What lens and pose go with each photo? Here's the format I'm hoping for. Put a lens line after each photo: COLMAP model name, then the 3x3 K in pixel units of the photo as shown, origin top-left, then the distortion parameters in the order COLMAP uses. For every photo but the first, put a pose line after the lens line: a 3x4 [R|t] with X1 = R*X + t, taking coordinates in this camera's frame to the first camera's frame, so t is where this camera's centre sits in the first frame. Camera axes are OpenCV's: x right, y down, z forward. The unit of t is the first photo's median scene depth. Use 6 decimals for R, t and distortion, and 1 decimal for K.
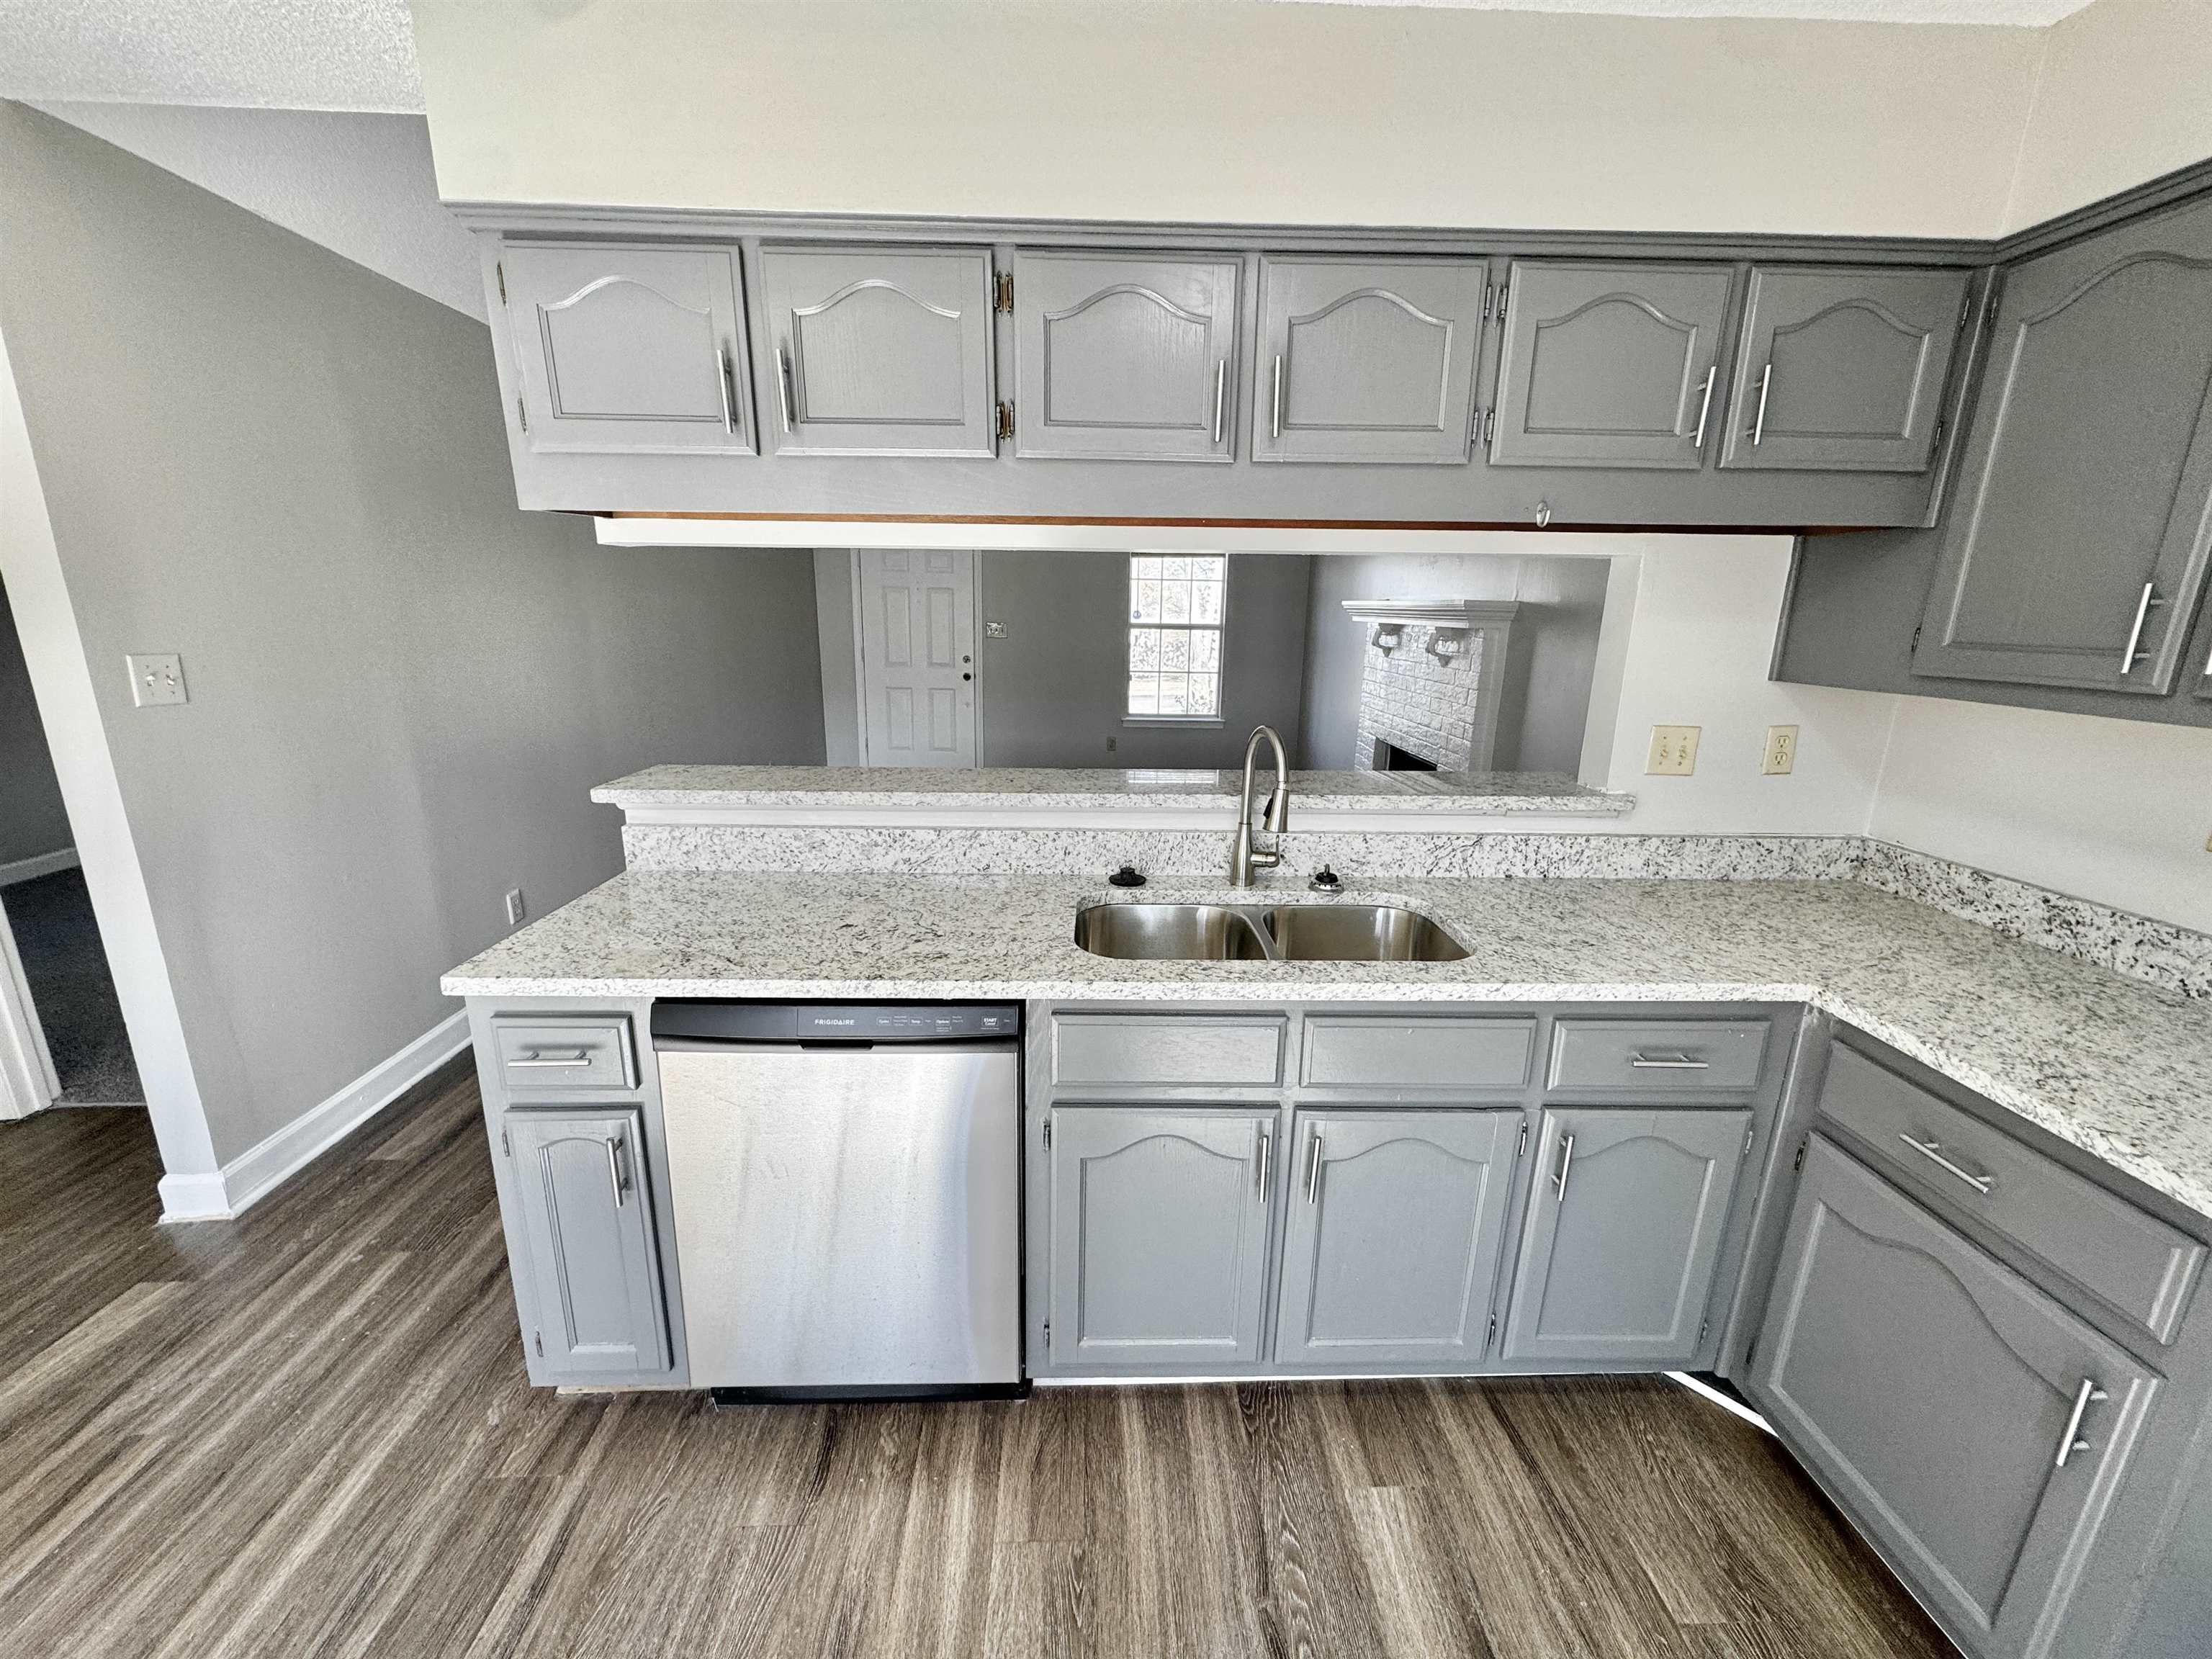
lens RADIAL K [[880.8, 0, 1104.6], [0, 880.8, 828.6], [0, 0, 1]] dist [-0.001776, -0.000155]
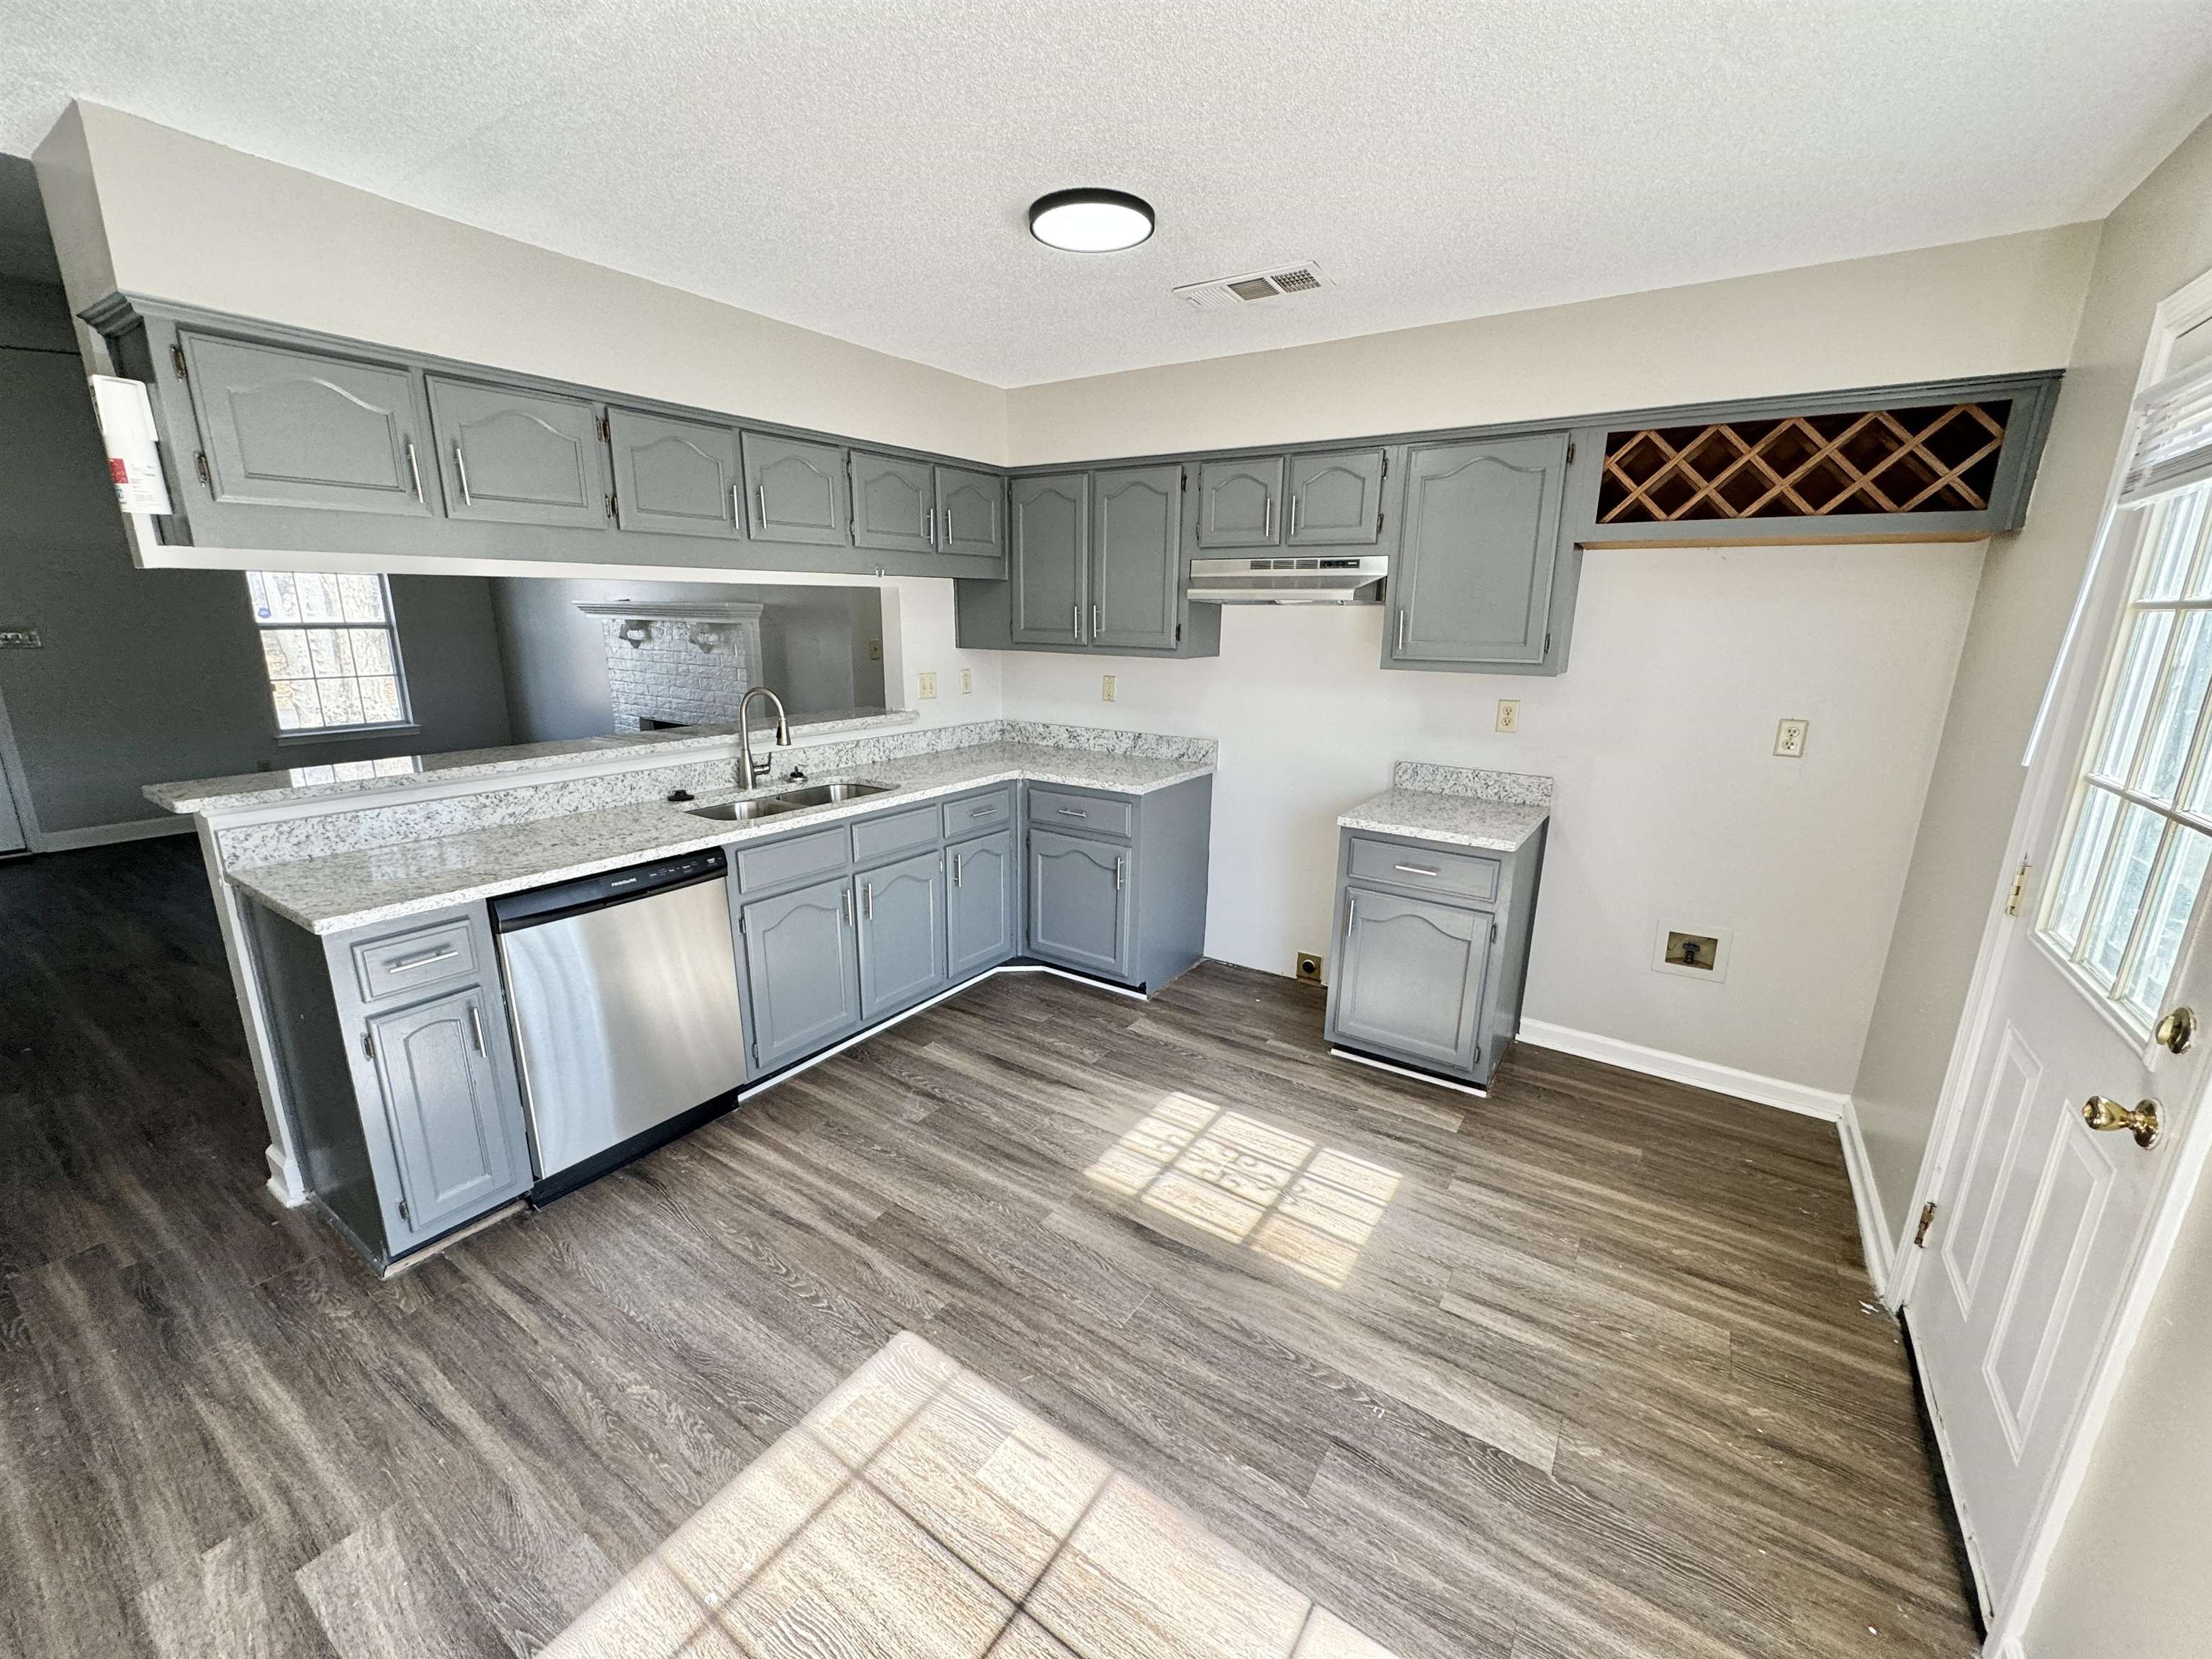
lens RADIAL K [[880.8, 0, 1106.5], [0, 880.8, 828.7], [0, 0, 1]] dist [-0.001776, -0.000155]
pose [[0.584301, -0.205611, 0.785058, -0.758715], [0.195004, 0.974601, 0.110117, 0.087364], [-0.787760, 0.088748, 0.609556, -0.503639]]
